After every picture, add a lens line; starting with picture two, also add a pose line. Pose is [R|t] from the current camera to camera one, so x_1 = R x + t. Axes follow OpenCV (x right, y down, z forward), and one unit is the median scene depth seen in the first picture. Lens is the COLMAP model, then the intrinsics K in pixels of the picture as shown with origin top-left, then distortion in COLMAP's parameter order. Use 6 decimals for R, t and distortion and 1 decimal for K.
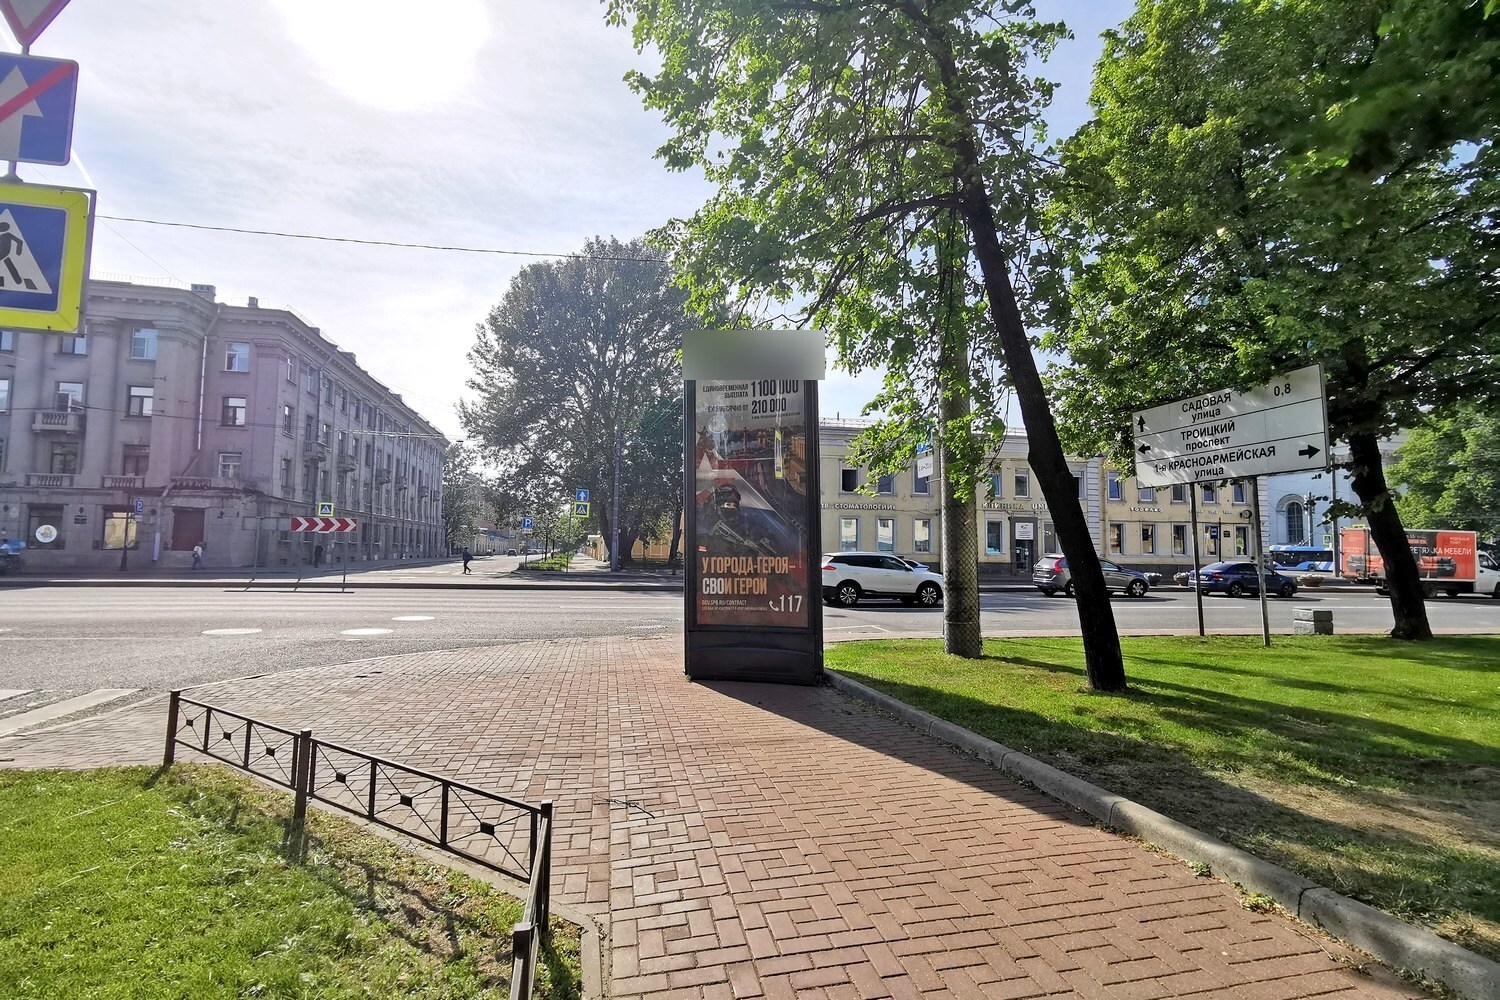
lens RADIAL K [[722.9, 0, 760.9], [0, 722.9, 499.1], [0, 0, 1]] dist [0.001235, 0.000181]
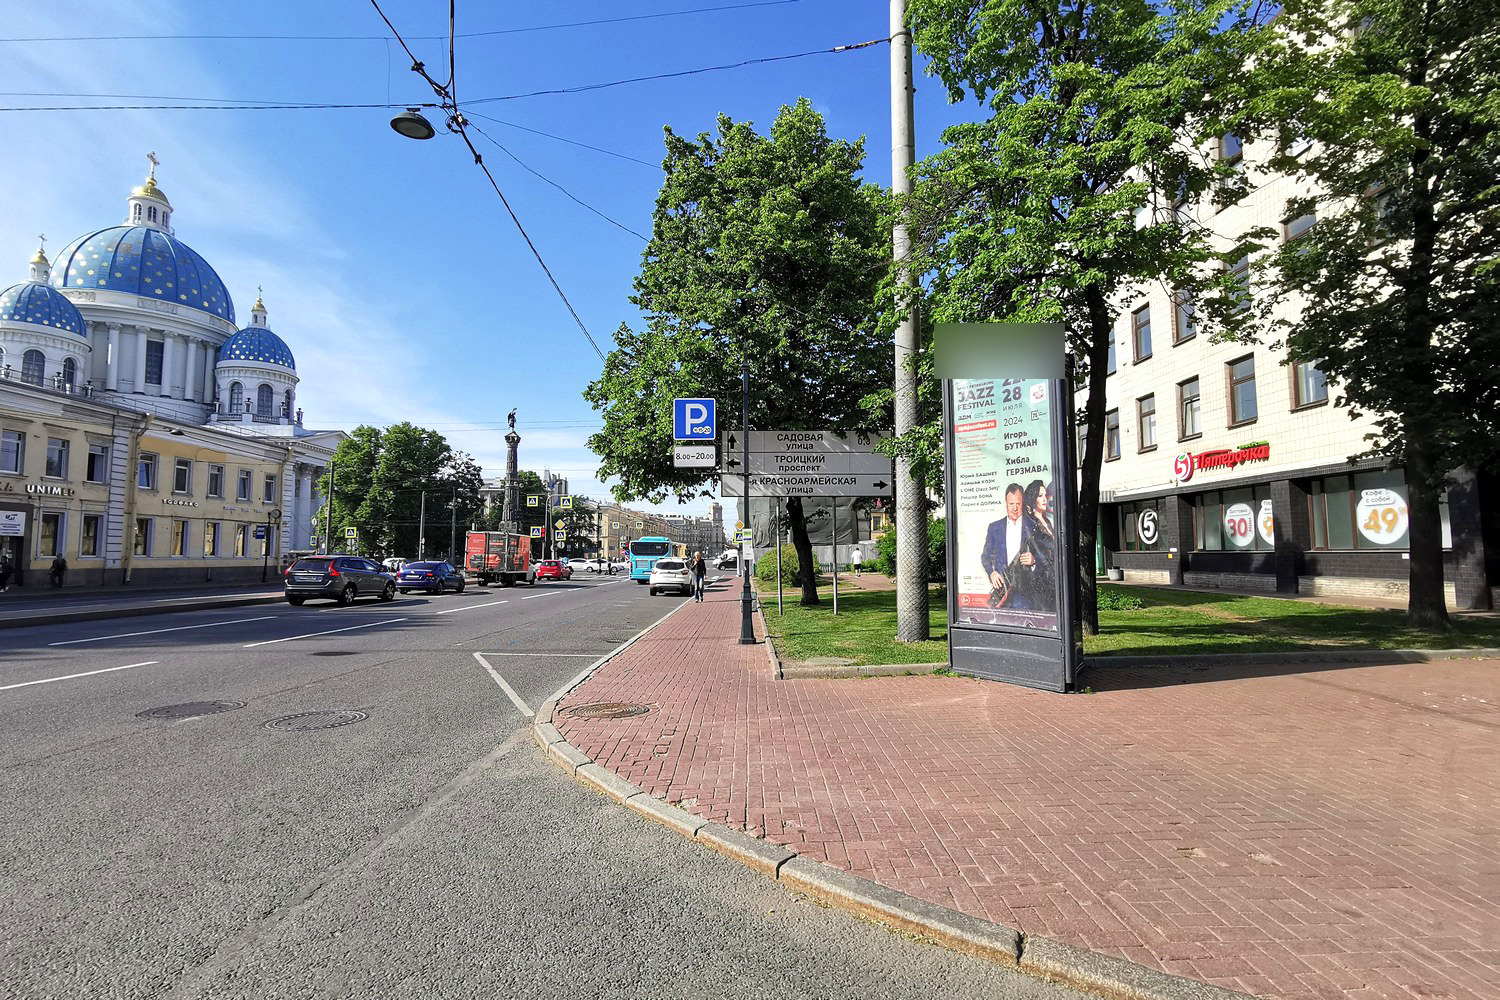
lens RADIAL K [[722.9, 0, 760.3], [0, 722.9, 503.8], [0, 0, 1]] dist [0.001235, 0.000181]
pose [[0.236333, 0.059717, 0.969835, -0.130170], [-0.064880, 0.996852, -0.045571, 0.010108], [-0.969504, -0.052153, 0.239464, 0.139893]]
